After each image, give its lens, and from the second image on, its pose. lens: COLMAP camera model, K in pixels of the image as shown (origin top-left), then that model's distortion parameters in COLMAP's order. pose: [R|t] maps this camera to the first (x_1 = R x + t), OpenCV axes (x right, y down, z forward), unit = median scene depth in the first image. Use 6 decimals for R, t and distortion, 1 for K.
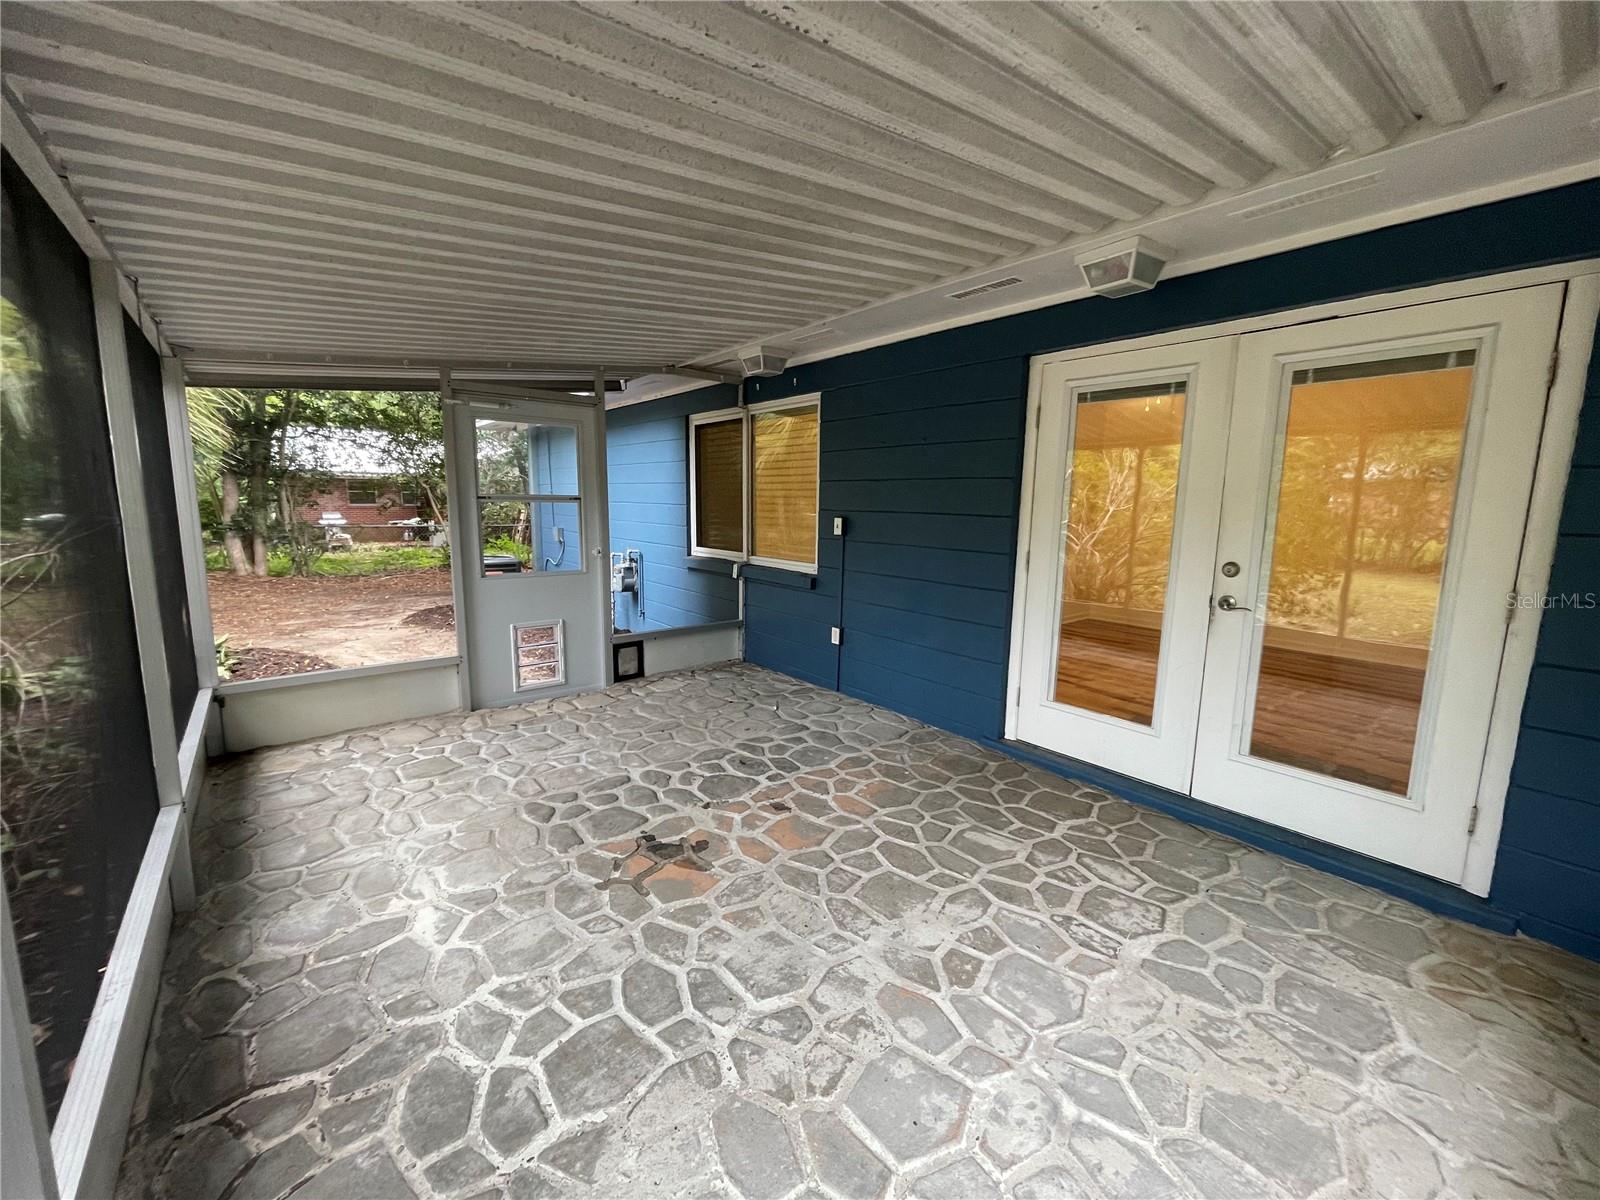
lens RADIAL K [[647.5, 0, 794.3], [0, 647.5, 597.0], [0, 0, 1]] dist [0.000200, -0.000092]
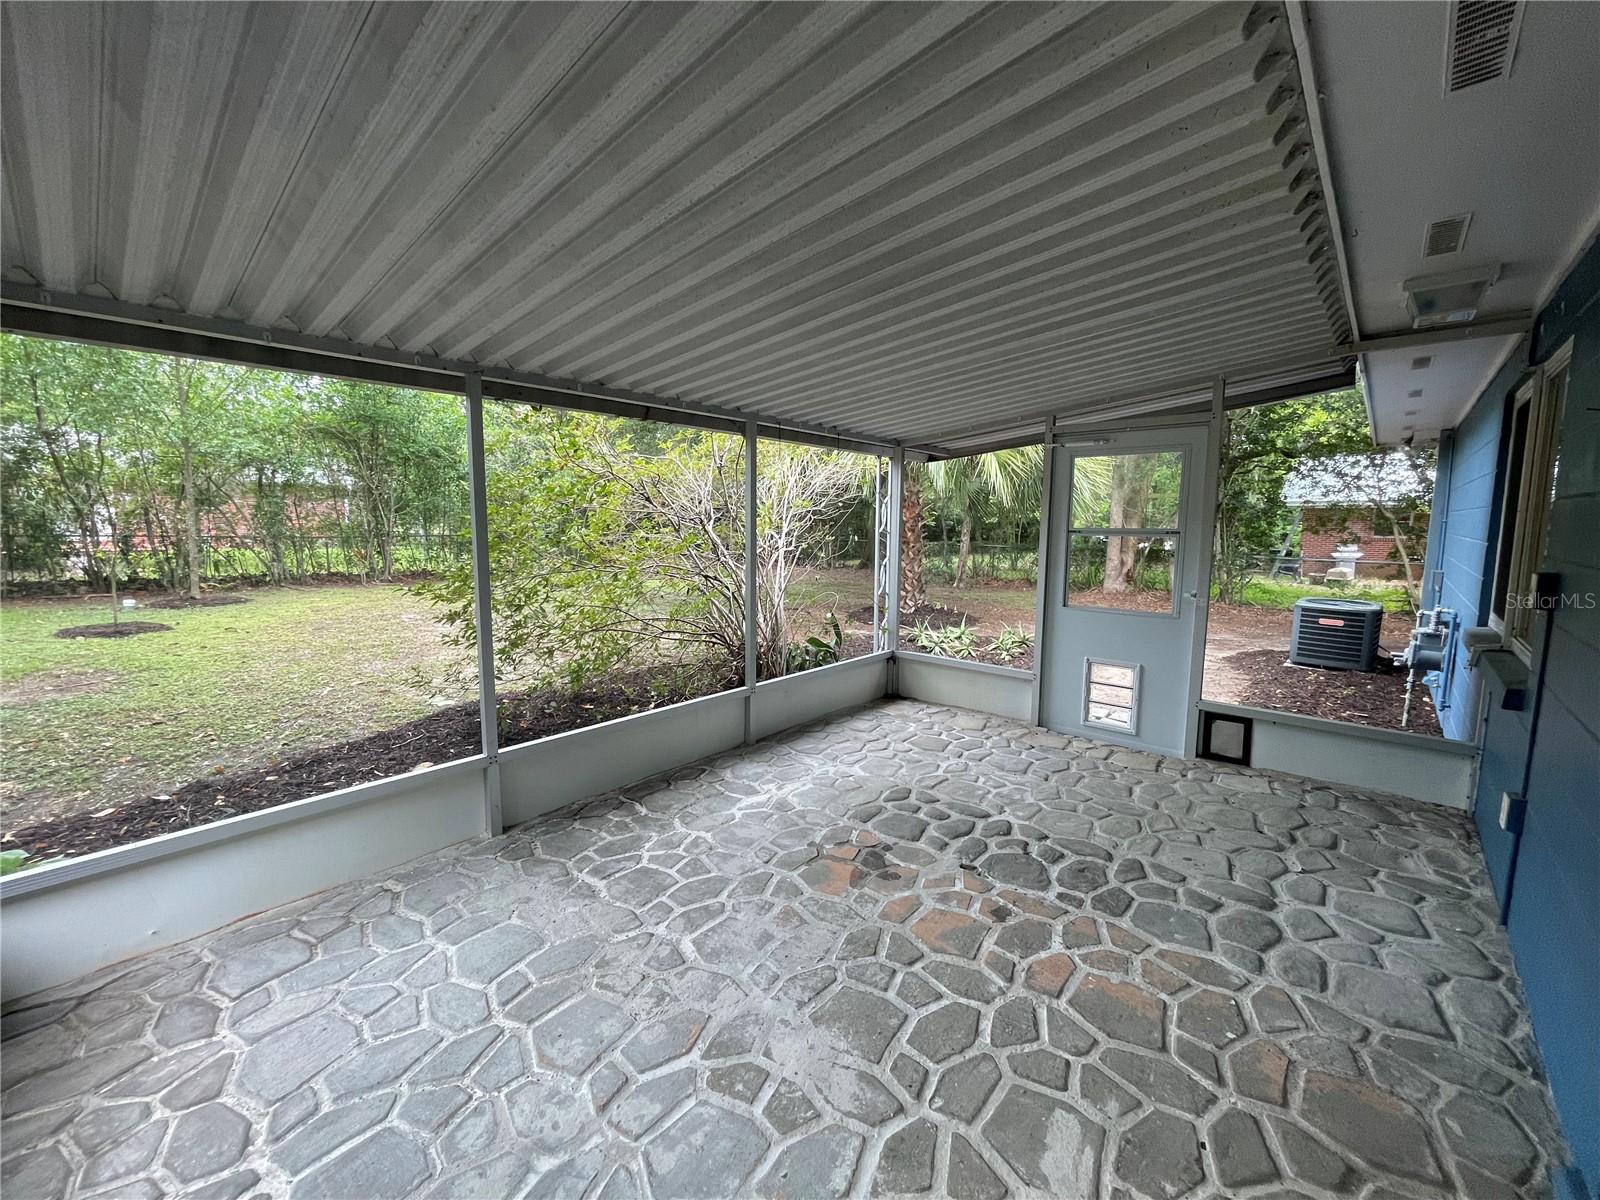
lens RADIAL K [[647.5, 0, 794.5], [0, 647.5, 594.1], [0, 0, 1]] dist [0.000200, -0.000092]
pose [[0.150099, 0.099372, -0.983664, 0.675092], [-0.149190, 0.985820, 0.076825, -0.089731], [0.977350, 0.135221, 0.162796, 0.545078]]
